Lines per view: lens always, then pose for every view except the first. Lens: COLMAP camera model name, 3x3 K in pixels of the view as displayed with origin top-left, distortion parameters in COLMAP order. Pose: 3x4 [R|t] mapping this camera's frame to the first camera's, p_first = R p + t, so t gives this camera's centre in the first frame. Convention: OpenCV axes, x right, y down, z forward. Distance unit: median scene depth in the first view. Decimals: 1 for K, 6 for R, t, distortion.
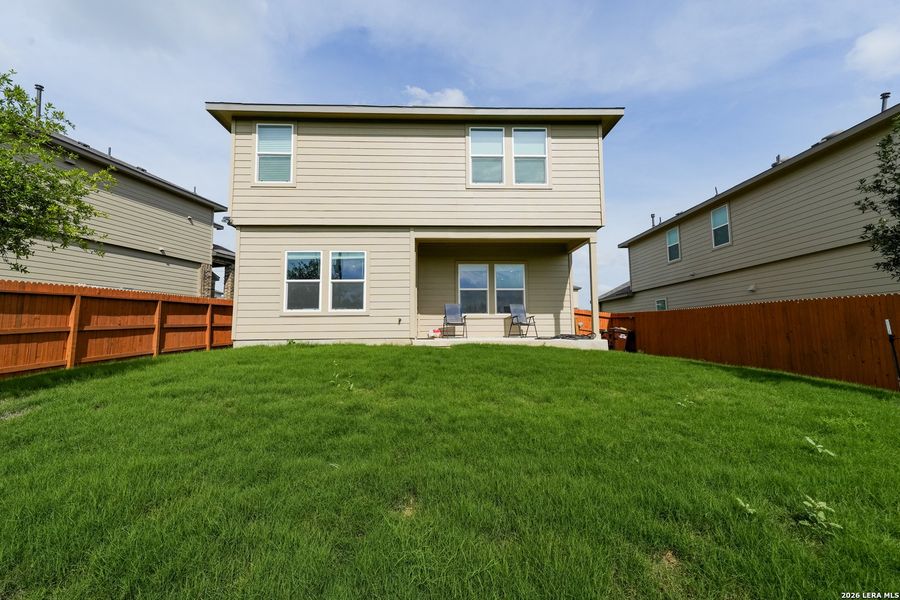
lens RADIAL K [[414.1, 0, 452.3], [0, 414.1, 297.1], [0, 0, 1]] dist [0.000290, 0.000325]
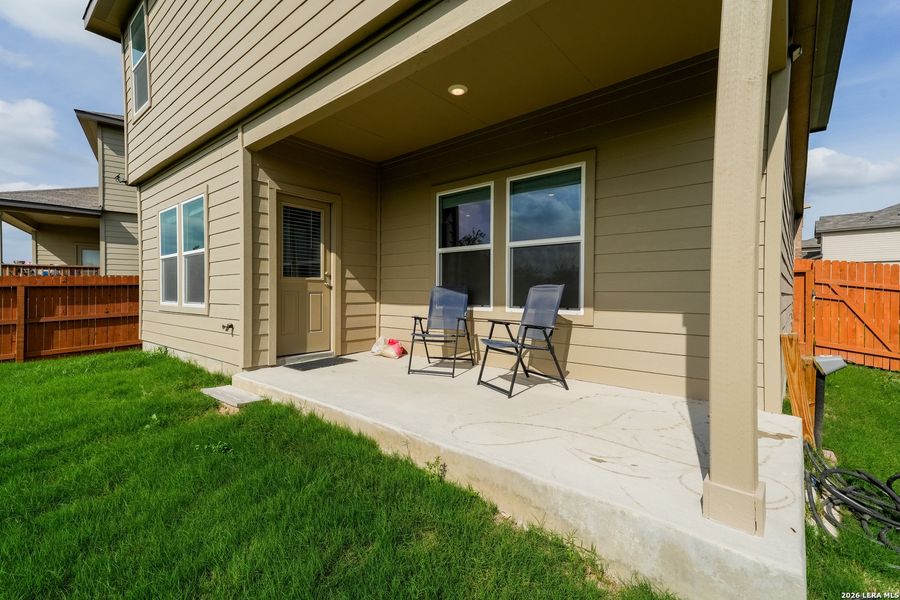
lens RADIAL K [[414.1, 0, 452.3], [0, 414.1, 297.1], [0, 0, 1]] dist [0.000290, 0.000325]
pose [[0.717052, 0.012316, -0.696911, 0.362966], [0.044287, 0.997019, 0.063187, 0.002479], [0.695611, -0.076173, 0.714369, 0.750766]]
